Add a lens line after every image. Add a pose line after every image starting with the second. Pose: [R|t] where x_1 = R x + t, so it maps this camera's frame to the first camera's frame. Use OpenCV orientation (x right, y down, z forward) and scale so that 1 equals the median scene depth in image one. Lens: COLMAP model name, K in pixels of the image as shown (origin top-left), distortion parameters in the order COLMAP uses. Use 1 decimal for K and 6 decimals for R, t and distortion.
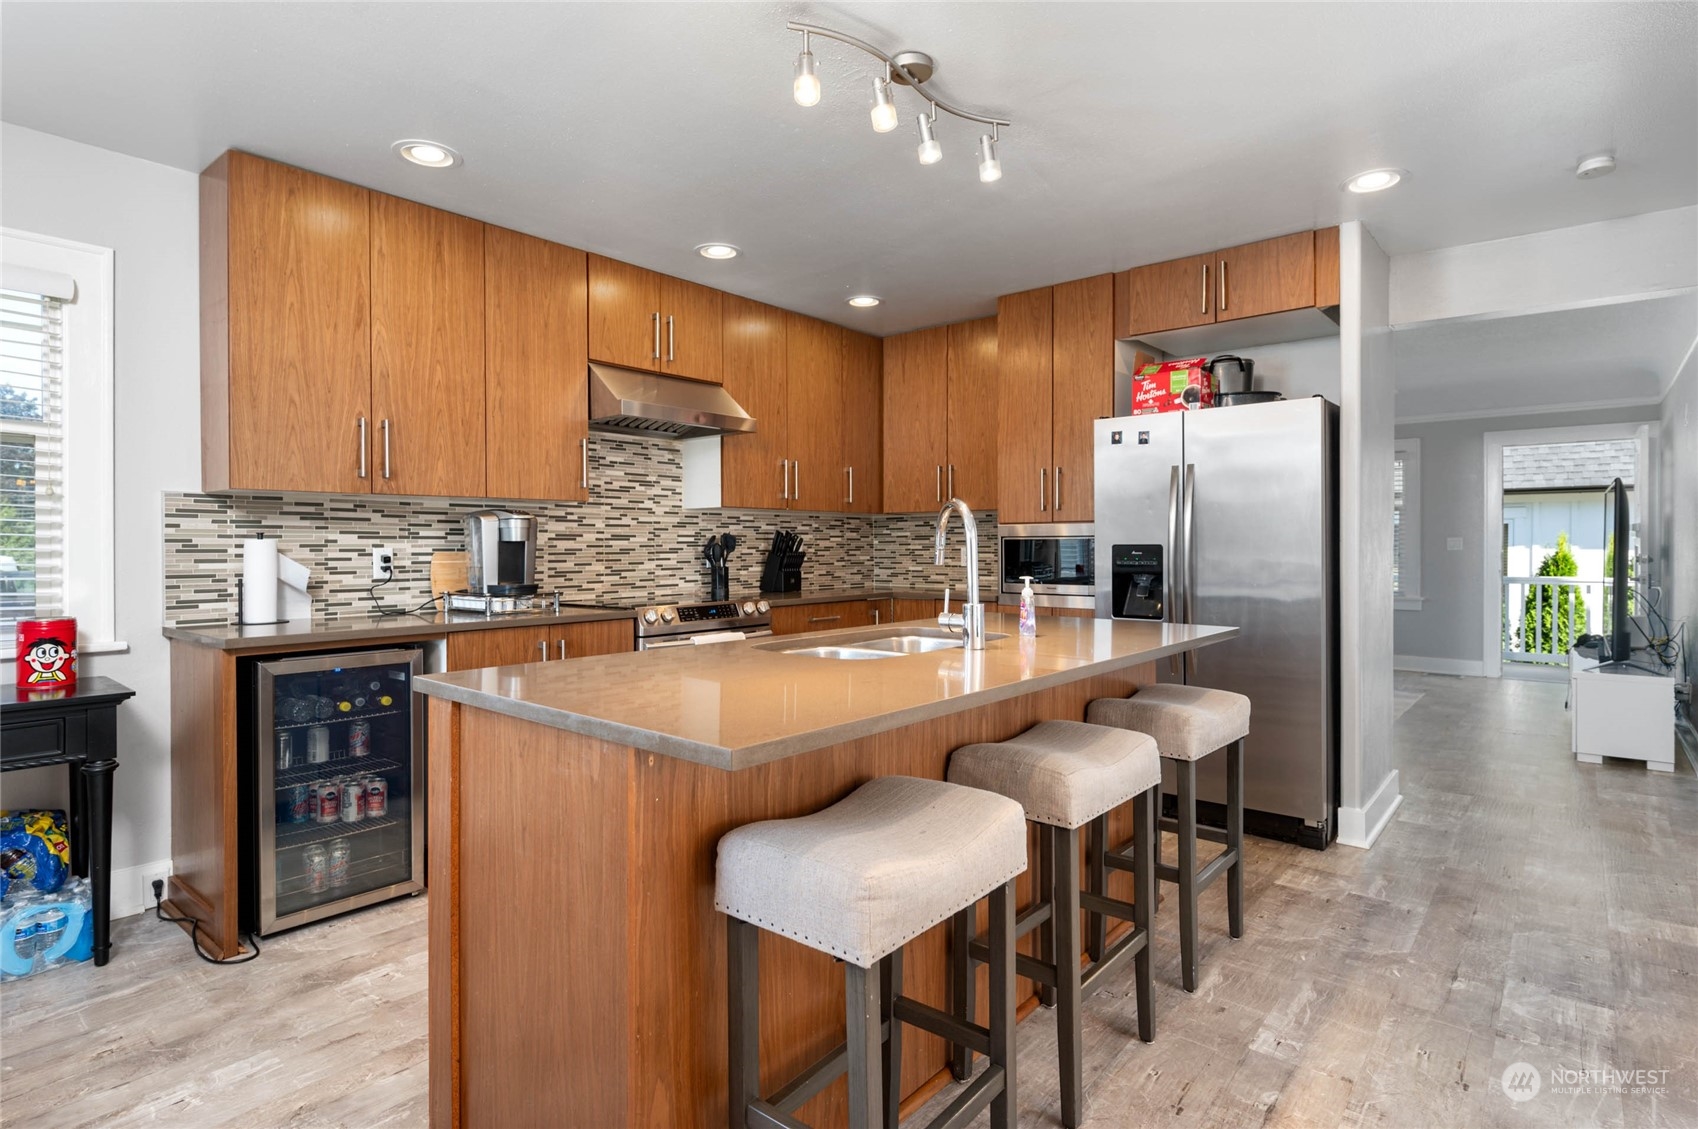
lens RADIAL K [[865.2, 0, 845.9], [0, 865.2, 554.7], [0, 0, 1]] dist [-0.003430, -0.000463]
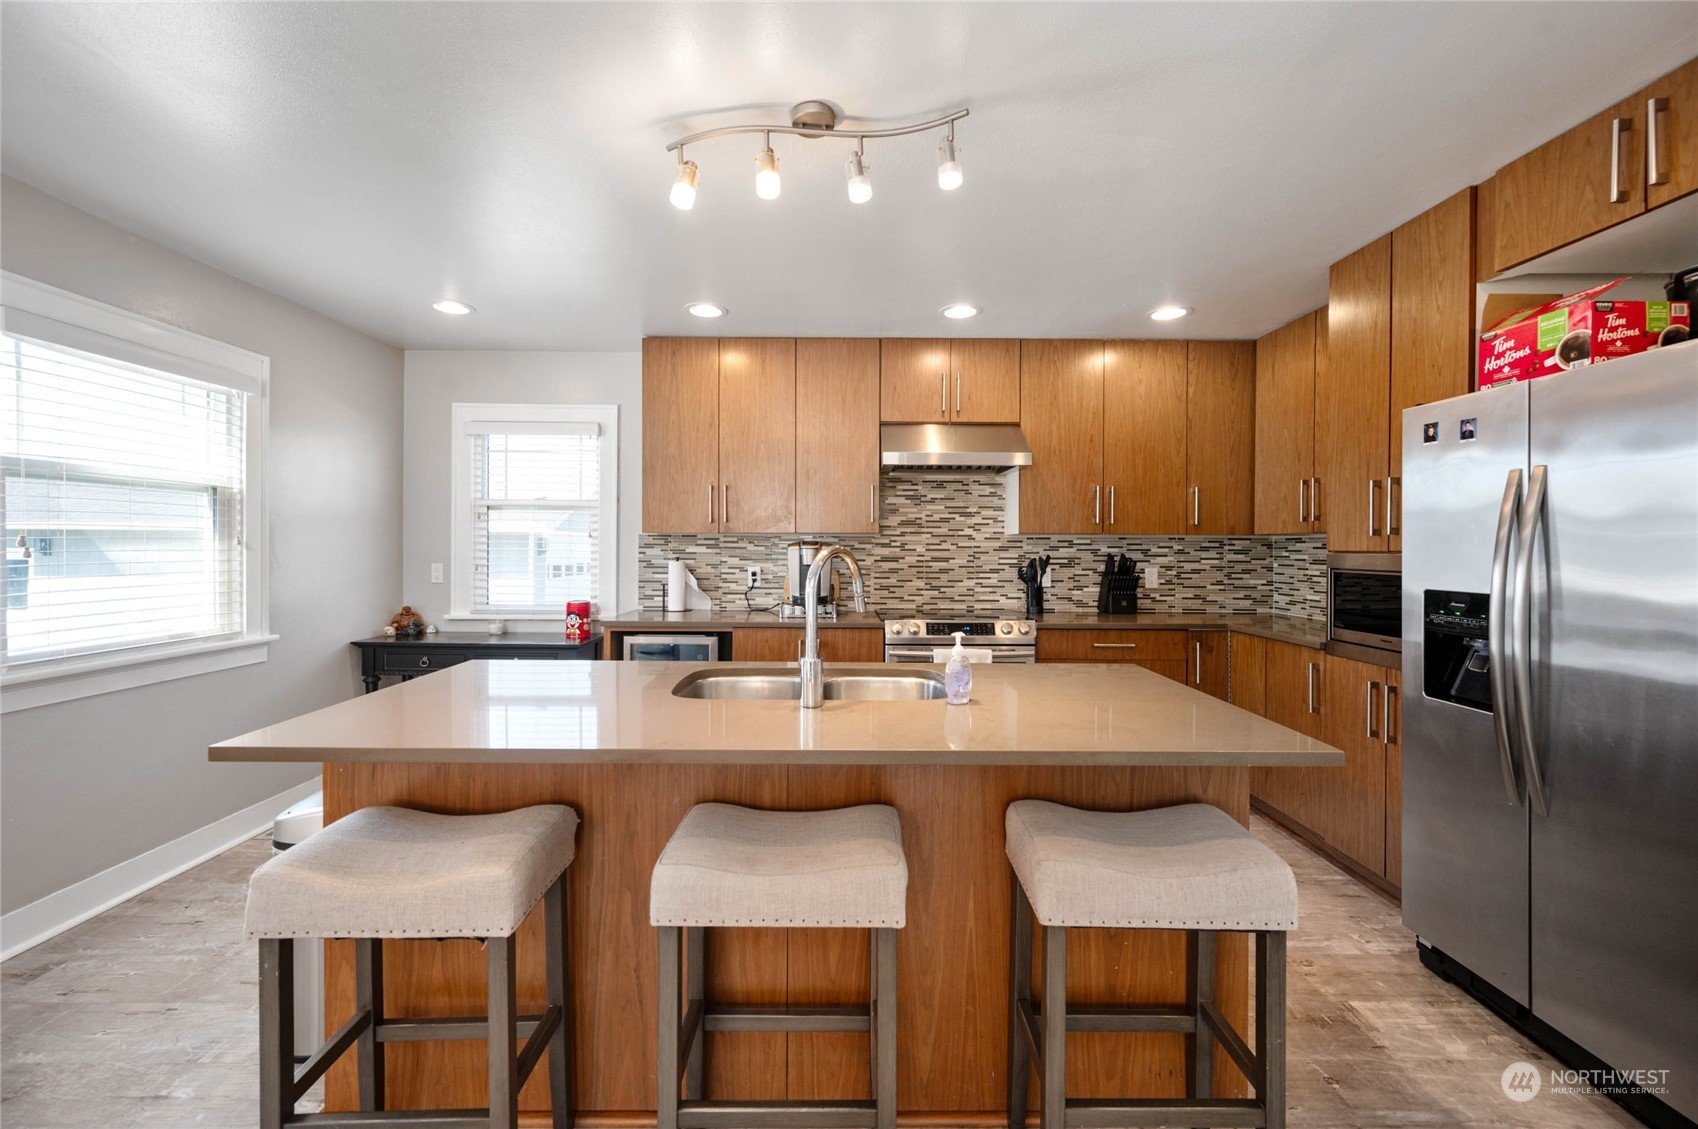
lens RADIAL K [[673.4, 0, 847.3], [0, 673.4, 553.5], [0, 0, 1]] dist [-0.002811, -0.000100]
pose [[0.652444, 0.014964, -0.757689, 0.381853], [-0.016167, 0.999852, 0.005825, -0.032489], [0.757665, 0.008449, 0.652589, 0.281031]]
